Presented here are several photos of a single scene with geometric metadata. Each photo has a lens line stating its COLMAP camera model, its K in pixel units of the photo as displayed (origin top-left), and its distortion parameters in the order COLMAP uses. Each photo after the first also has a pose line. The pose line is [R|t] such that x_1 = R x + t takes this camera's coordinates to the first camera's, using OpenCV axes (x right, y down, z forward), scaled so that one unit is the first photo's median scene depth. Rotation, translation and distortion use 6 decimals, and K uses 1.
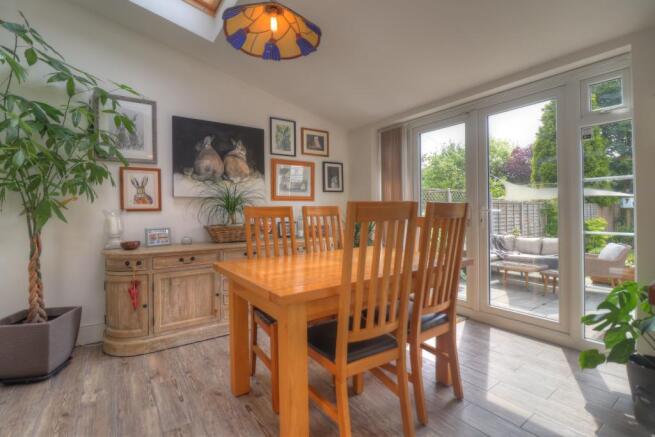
lens RADIAL K [[304.0, 0, 326.3], [0, 304.0, 208.7], [0, 0, 1]] dist [-0.021213, -0.002522]
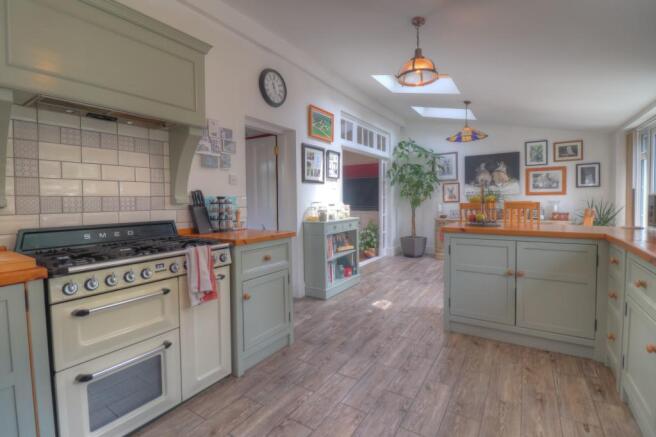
lens RADIAL K [[304.4, 0, 326.6], [0, 304.4, 215.2], [0, 0, 1]] dist [-0.021213, -0.002522]
pose [[0.358095, 0.042851, -0.932701, 0.976921], [0.016040, 0.998517, 0.052034, -0.023387], [0.933547, -0.033594, 0.356876, -0.569603]]
